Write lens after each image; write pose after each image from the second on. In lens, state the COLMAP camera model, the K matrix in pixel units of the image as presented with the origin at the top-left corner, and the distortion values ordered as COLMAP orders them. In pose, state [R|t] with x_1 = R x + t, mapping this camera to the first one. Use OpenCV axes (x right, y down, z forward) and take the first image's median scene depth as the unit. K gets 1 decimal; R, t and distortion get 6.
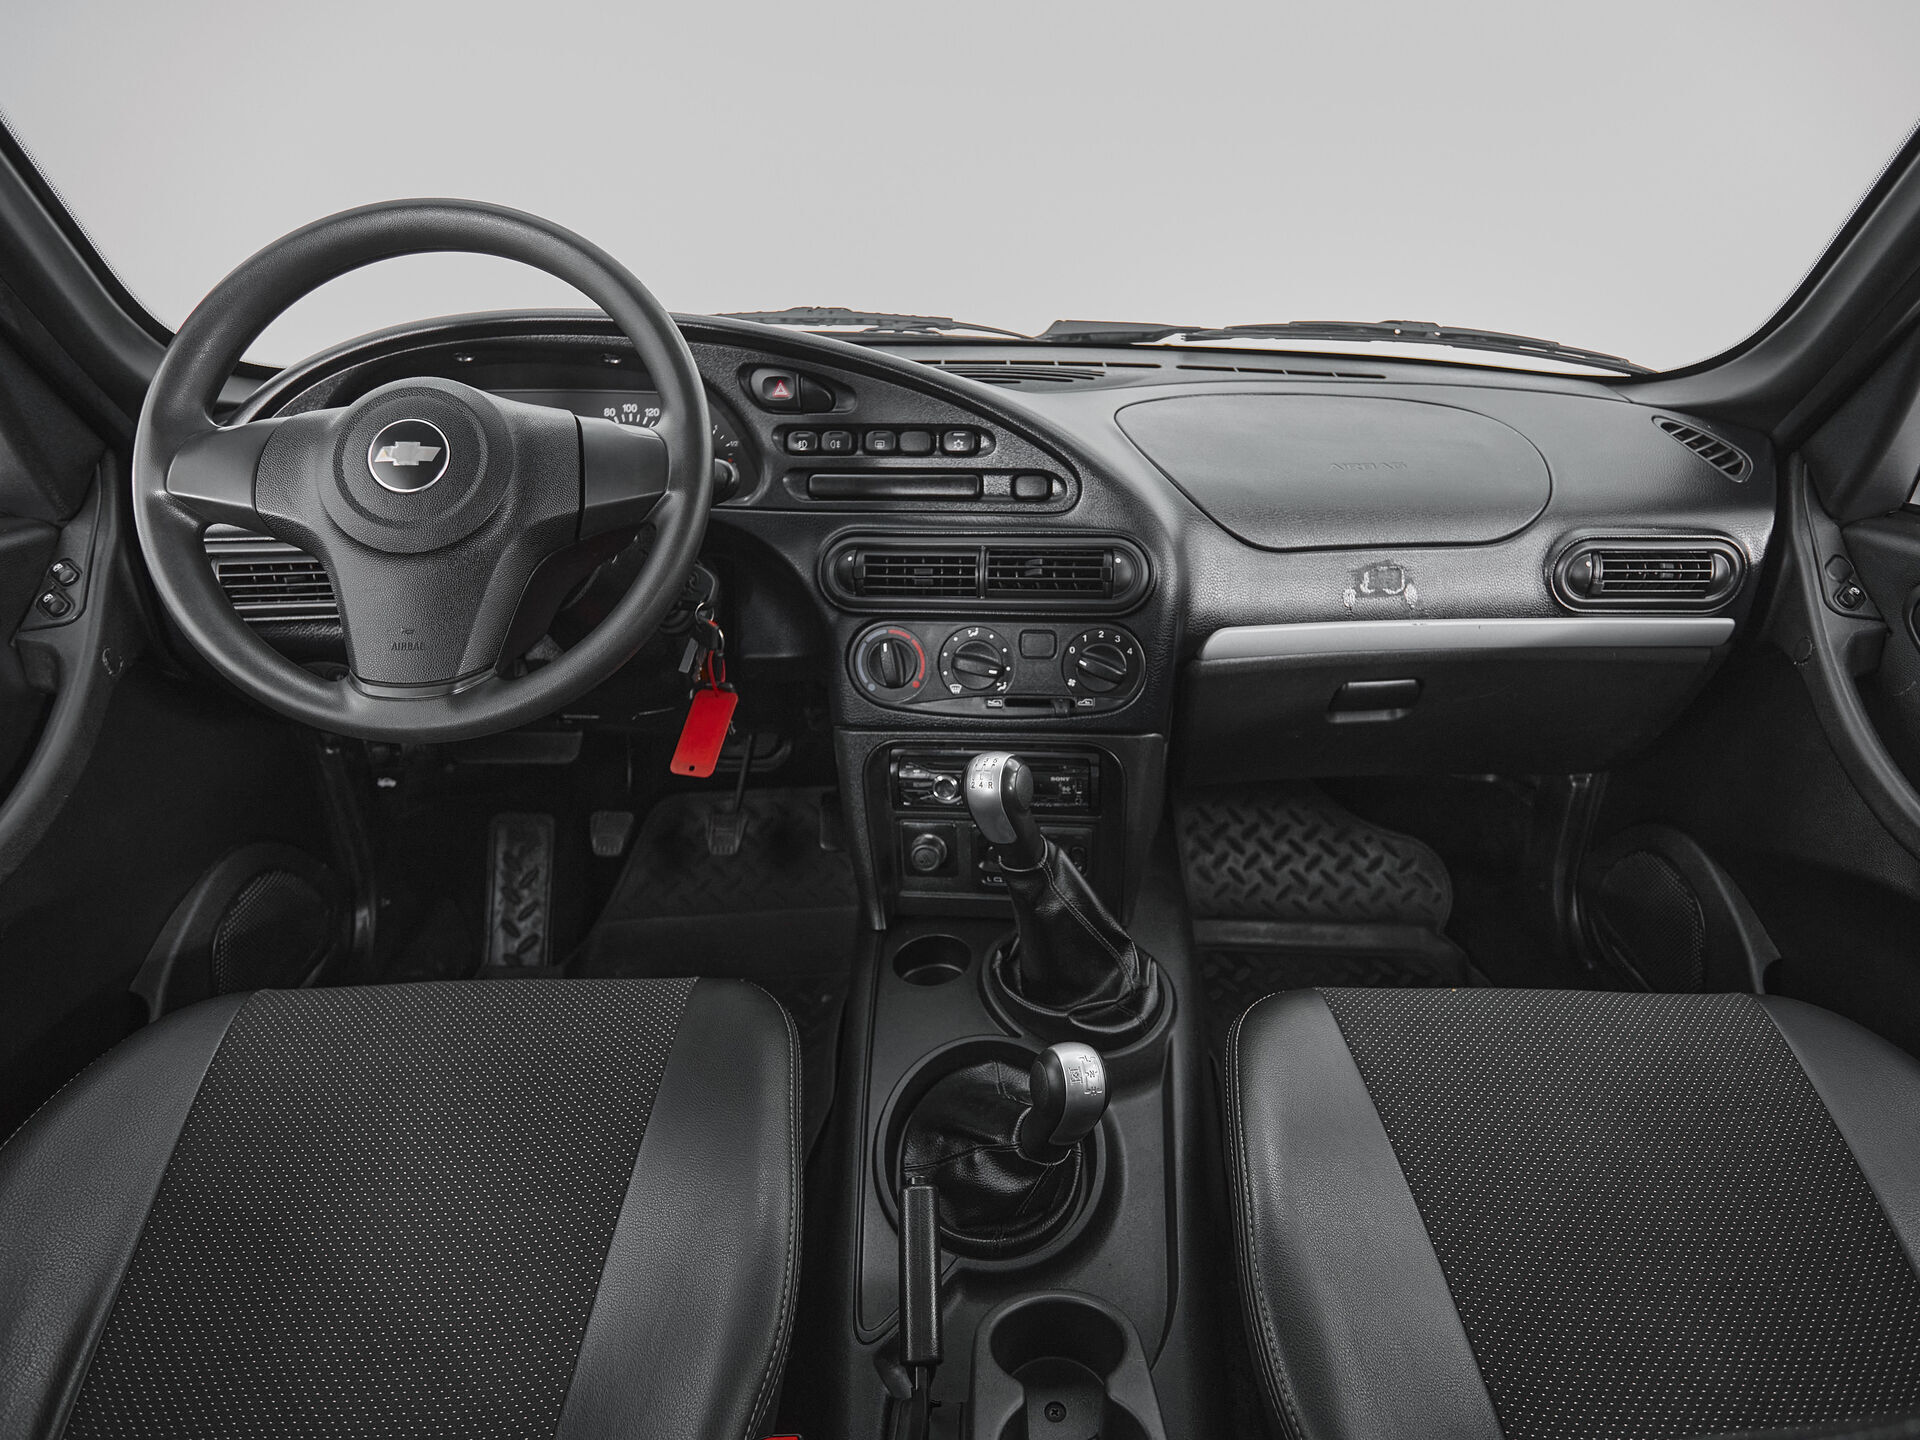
lens RADIAL K [[1030.6, 0, 969.9], [0, 1030.6, 739.4], [0, 0, 1]] dist [0.009211, -0.002850]
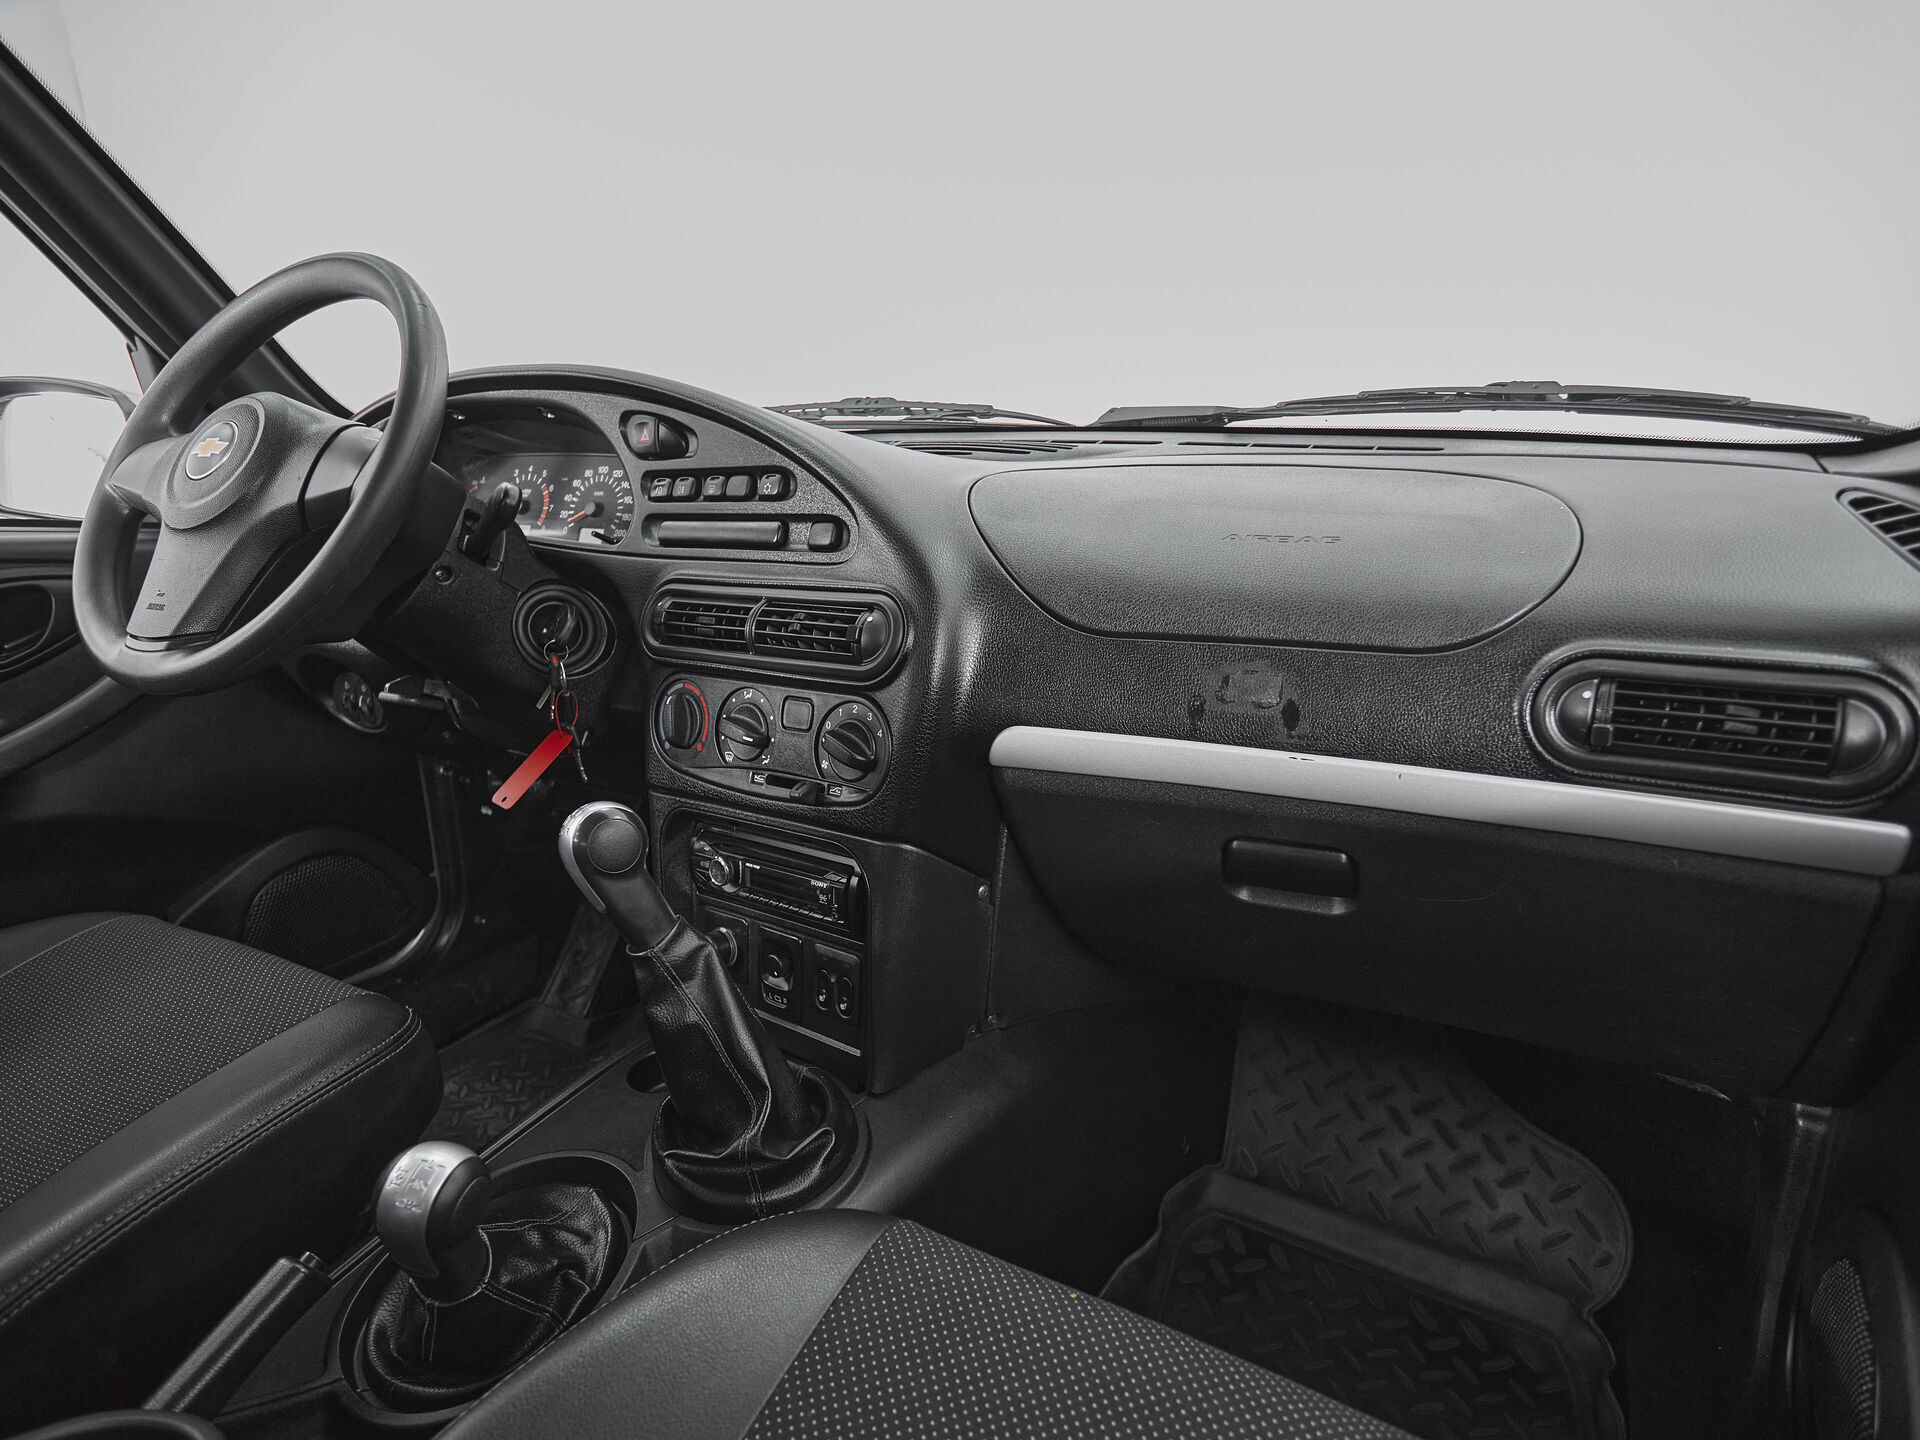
lens RADIAL K [[1030.6, 0, 987.9], [0, 1030.6, 767.2], [0, 0, 1]] dist [0.009211, -0.002850]
pose [[0.872860, 0.132540, -0.469626, 0.600622], [-0.207832, 0.971727, -0.112038, 0.012413], [0.441499, 0.195397, 0.875728, 0.336125]]
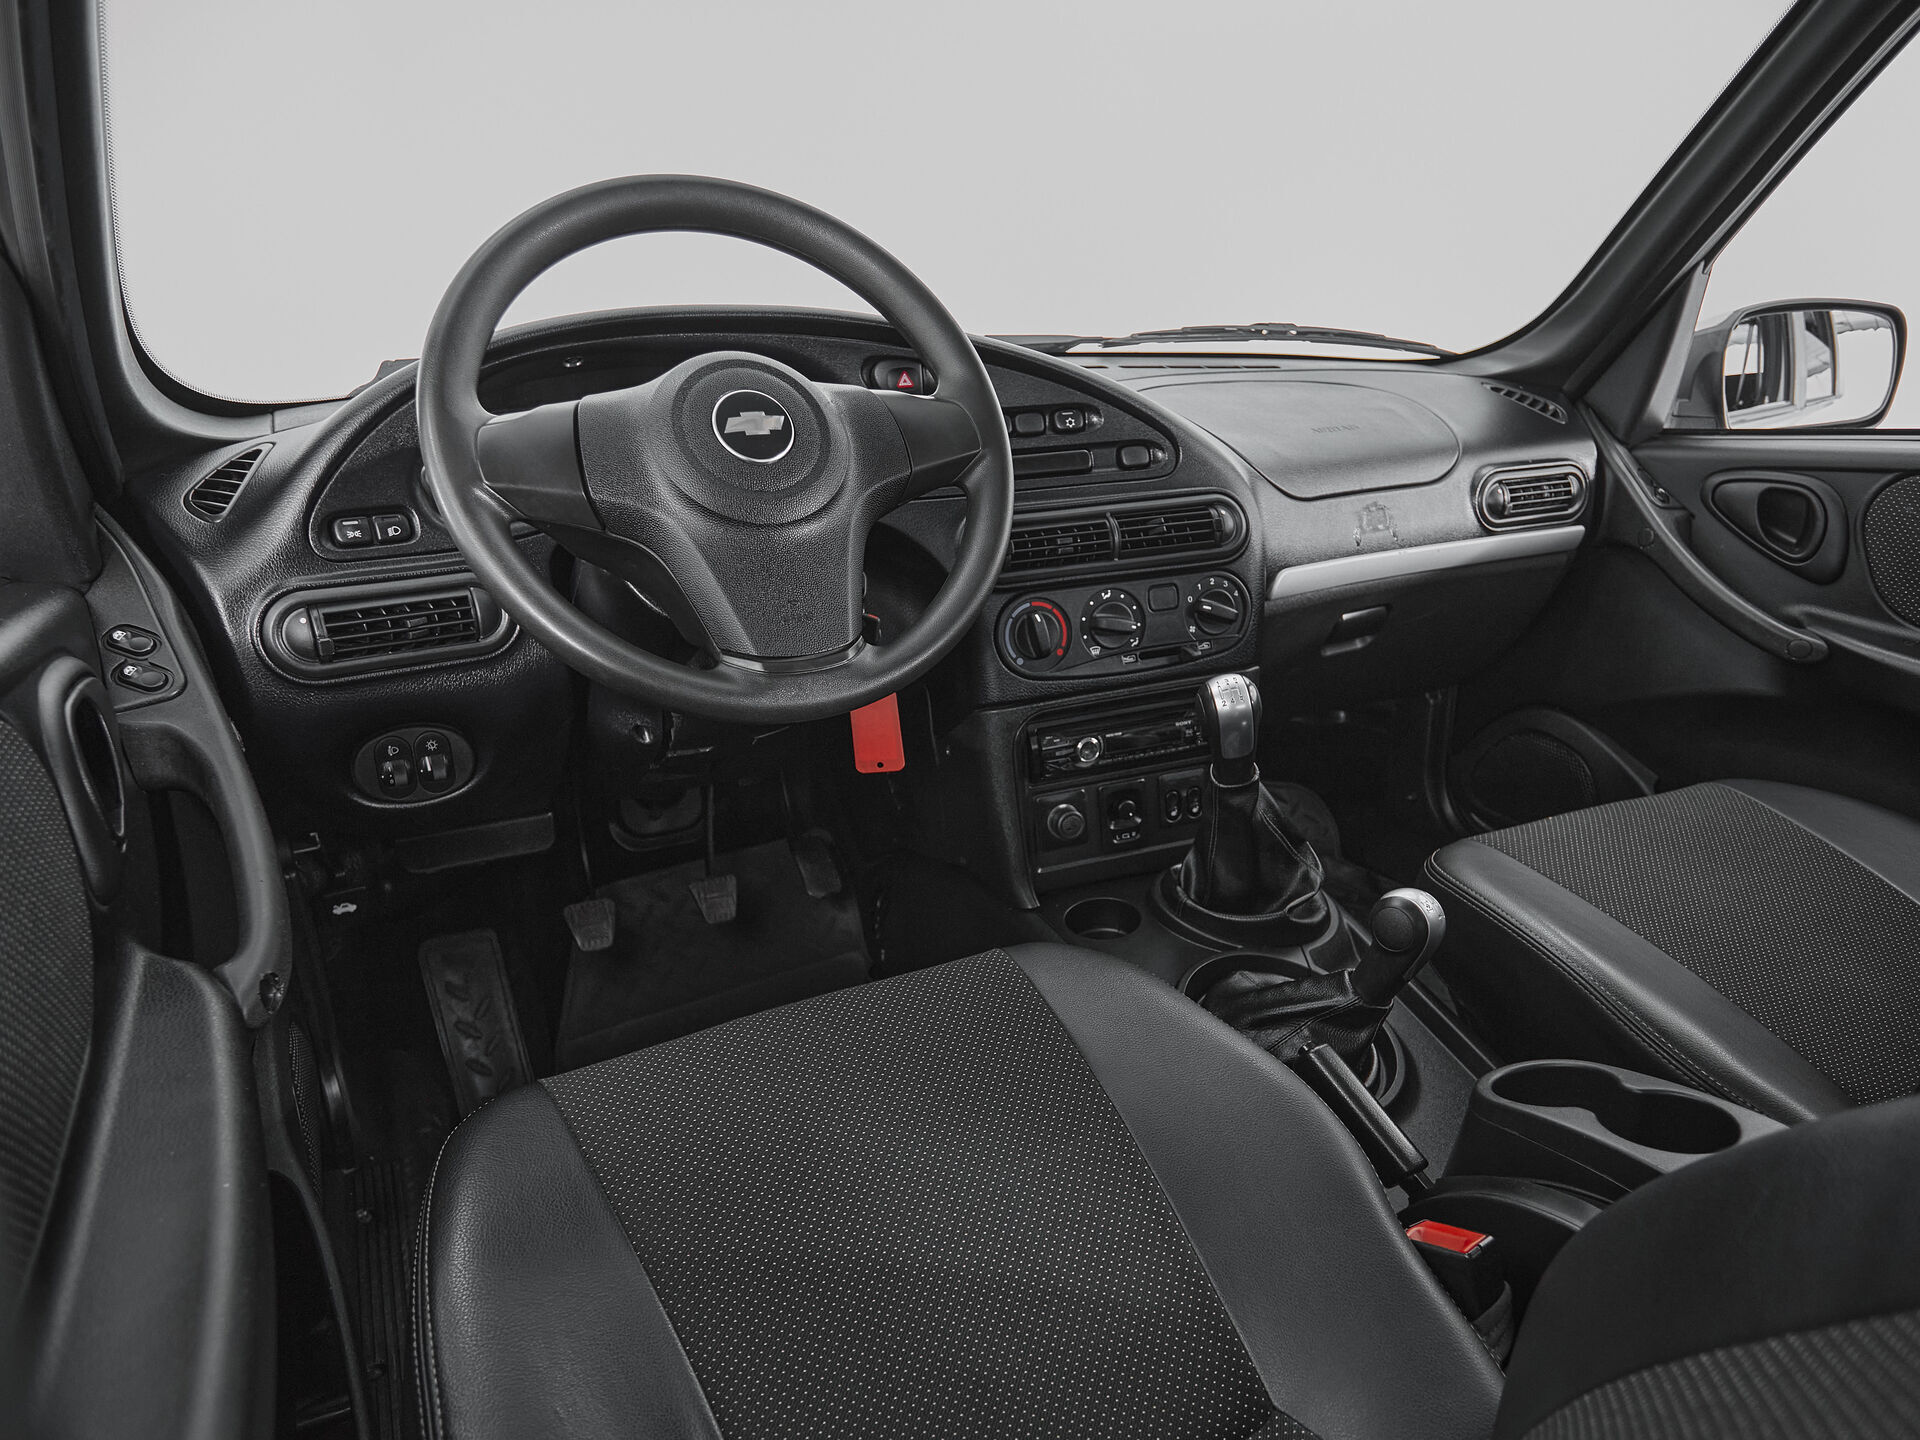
lens RADIAL K [[1130.6, 0, 910.5], [0, 1130.6, 786.2], [0, 0, 1]] dist [0.005841, 0.000829]
pose [[0.915733, -0.172276, 0.362979, -0.641205], [0.196905, 0.979911, -0.031676, 0.087652], [-0.350230, 0.100479, 0.931259, 0.002348]]
